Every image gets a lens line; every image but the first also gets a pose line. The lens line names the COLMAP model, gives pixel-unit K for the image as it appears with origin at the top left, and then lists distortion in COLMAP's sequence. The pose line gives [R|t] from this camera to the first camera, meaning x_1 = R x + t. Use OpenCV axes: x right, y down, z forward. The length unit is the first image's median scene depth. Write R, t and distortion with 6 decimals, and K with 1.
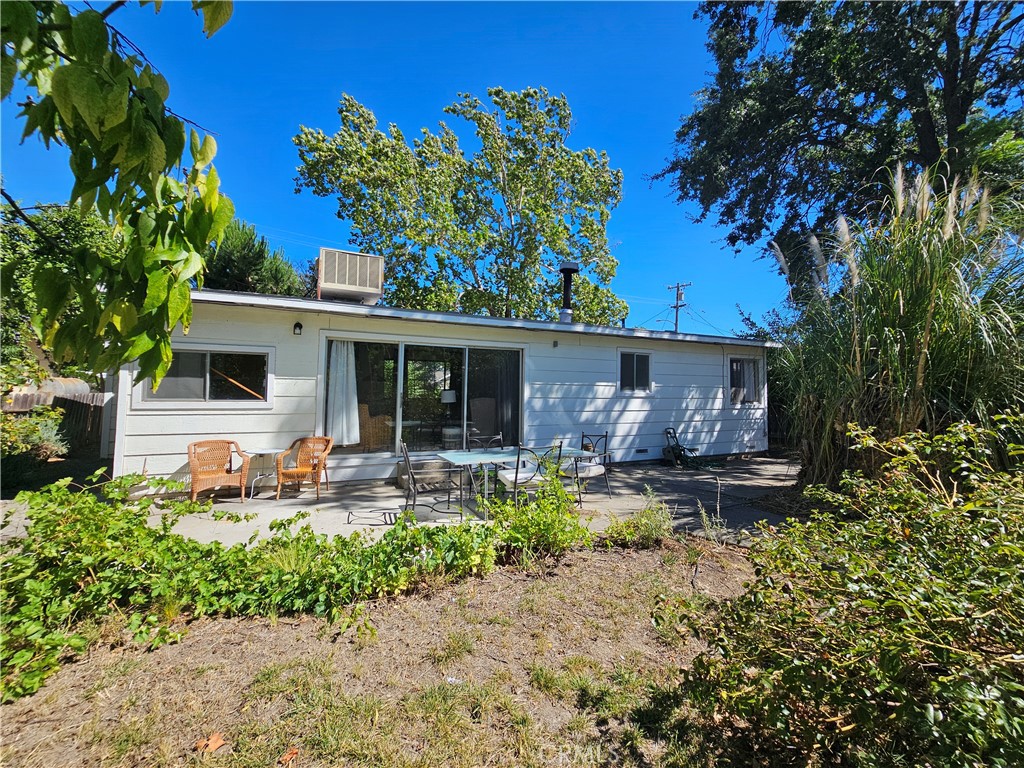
lens RADIAL K [[416.8, 0, 513.2], [0, 416.8, 371.1], [0, 0, 1]] dist [-0.001492, 0.000140]
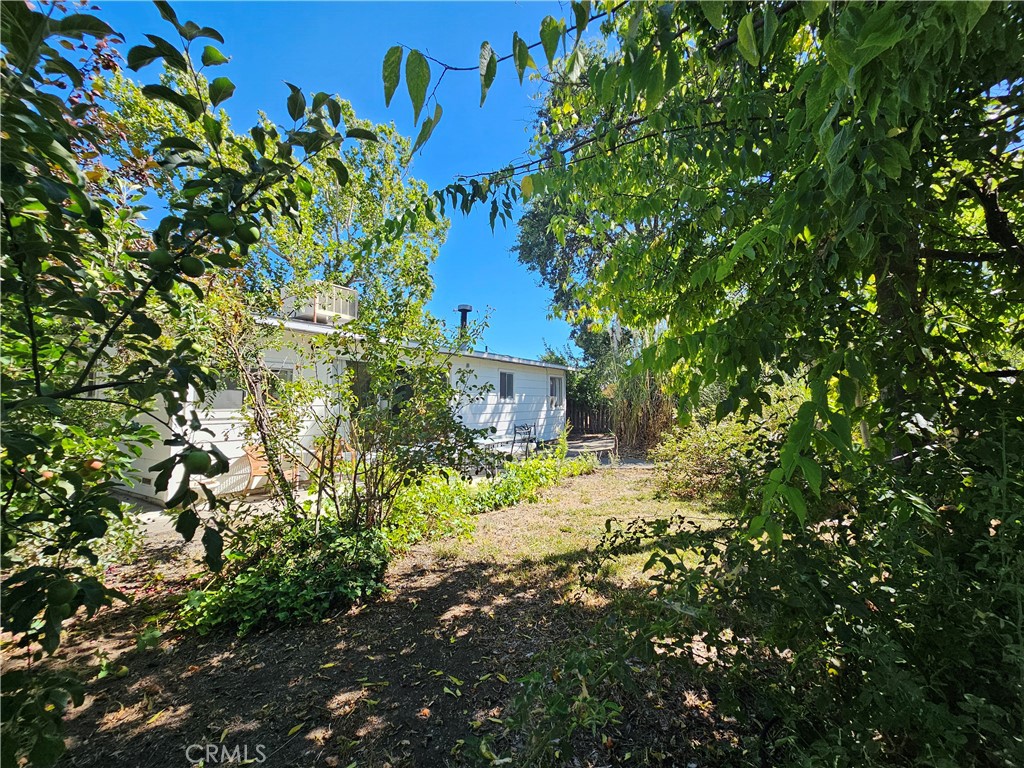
lens RADIAL K [[416.8, 0, 513.2], [0, 416.8, 371.1], [0, 0, 1]] dist [-0.001492, 0.000140]
pose [[0.837707, 0.029417, 0.545327, -0.480738], [-0.019535, 0.999523, -0.023909, -0.014591], [-0.545770, 0.009375, 0.837882, -0.220316]]
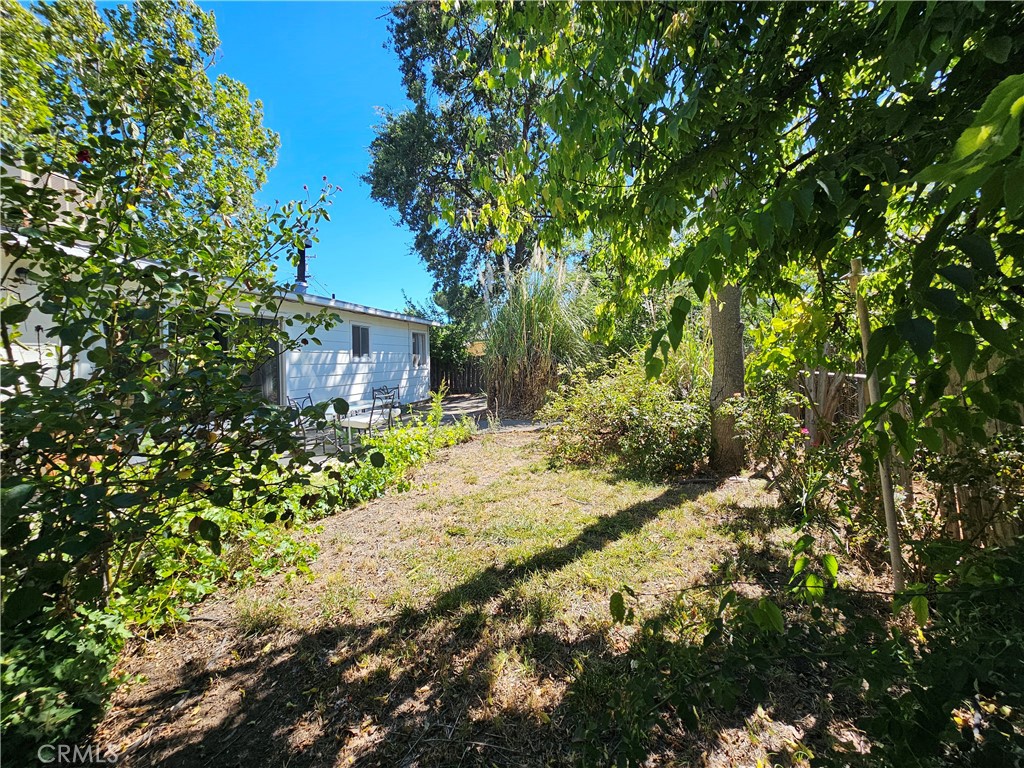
lens RADIAL K [[416.8, 0, 513.2], [0, 416.8, 371.1], [0, 0, 1]] dist [-0.001492, 0.000140]
pose [[0.610445, -0.039296, 0.791083, -0.407125], [-0.021093, 0.997608, 0.065831, -0.001966], [-0.791778, -0.056873, 0.608156, -0.098300]]
